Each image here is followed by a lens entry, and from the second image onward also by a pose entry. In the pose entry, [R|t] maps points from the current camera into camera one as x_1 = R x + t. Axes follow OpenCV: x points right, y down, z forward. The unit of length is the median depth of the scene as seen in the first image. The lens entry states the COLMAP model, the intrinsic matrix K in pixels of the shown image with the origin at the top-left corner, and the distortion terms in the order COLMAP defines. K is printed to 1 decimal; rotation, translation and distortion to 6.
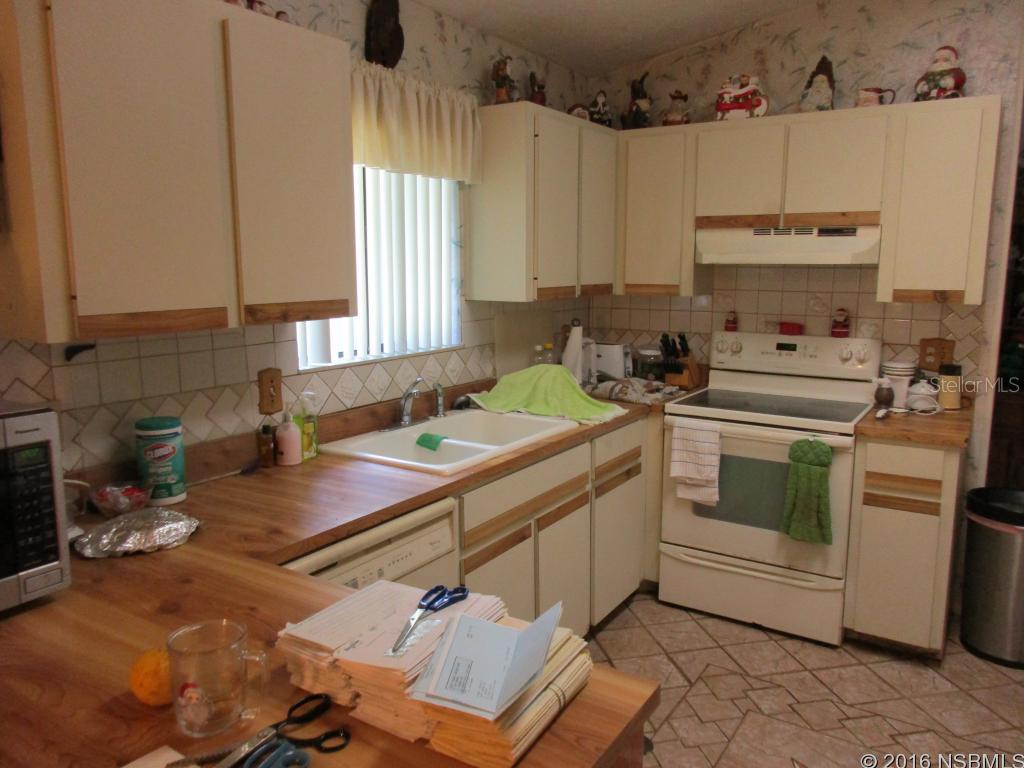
lens RADIAL K [[770.2, 0, 513.9], [0, 770.2, 383.2], [0, 0, 1]] dist [-0.001275, 0.013666]
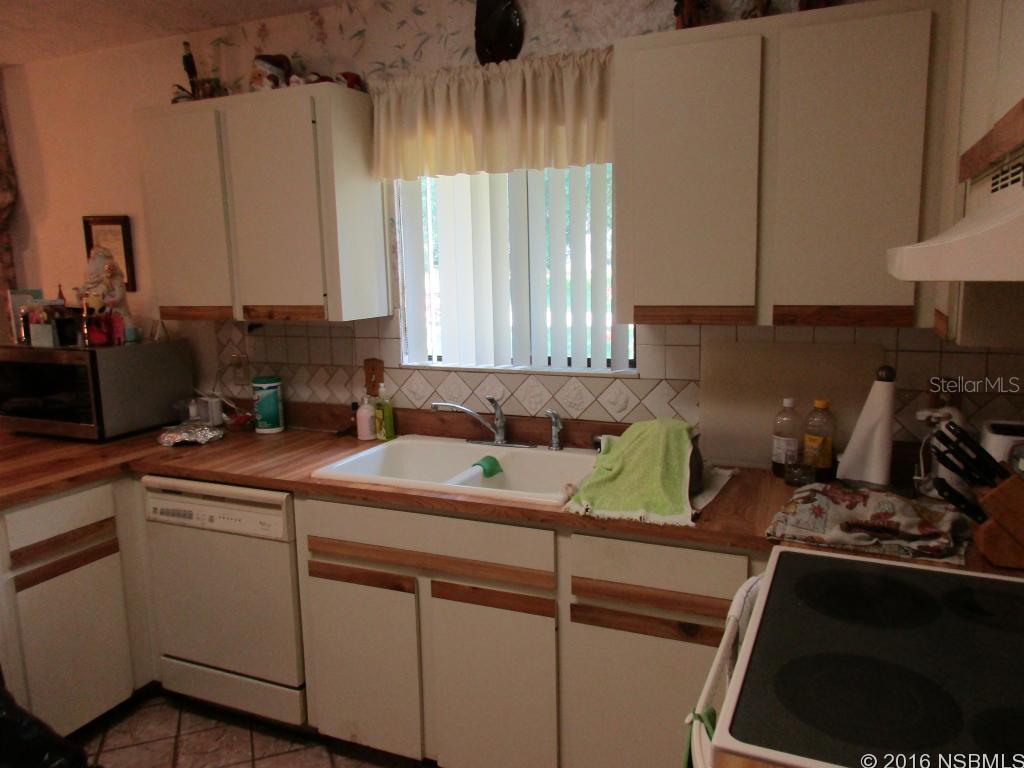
lens RADIAL K [[770.2, 0, 512.2], [0, 770.2, 384.0], [0, 0, 1]] dist [-0.001275, 0.013666]
pose [[0.141510, 0.157125, -0.977388, 0.710015], [-0.129572, 0.981769, 0.139069, -0.138496], [0.981420, 0.106963, 0.159289, 0.798979]]
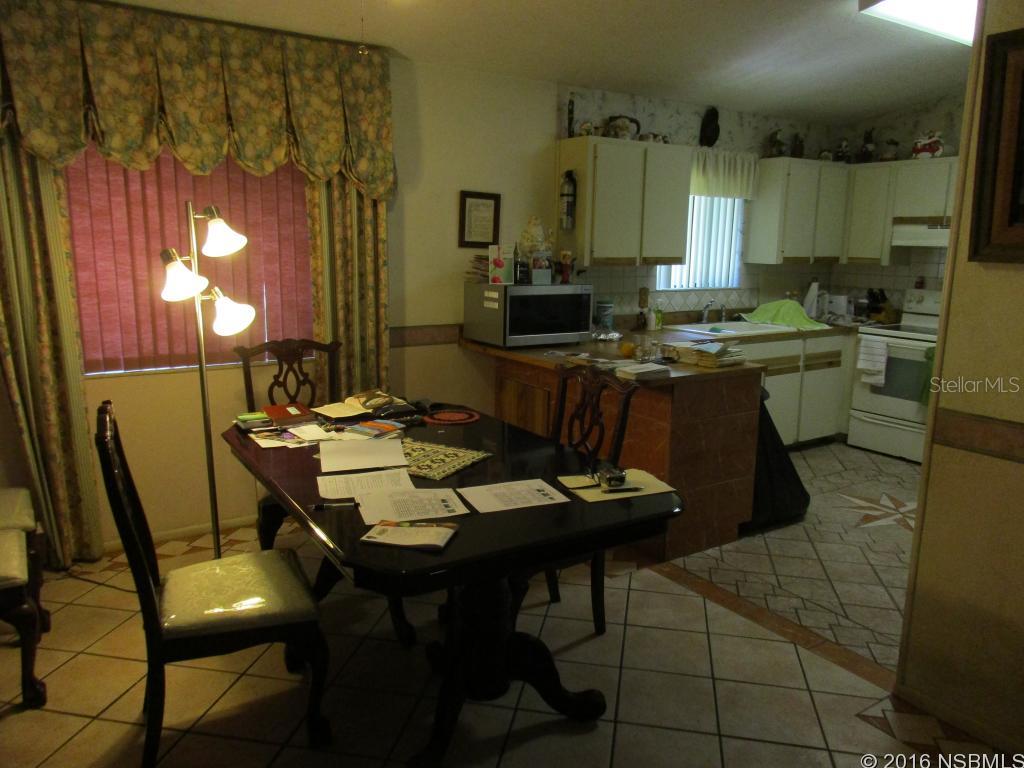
lens RADIAL K [[770.2, 0, 517.7], [0, 770.2, 382.7], [0, 0, 1]] dist [-0.001275, 0.013666]
pose [[0.919908, 0.087283, -0.382296, 0.178371], [-0.077620, 0.996154, 0.040660, 0.152341], [0.384375, -0.007730, 0.923145, -0.958832]]
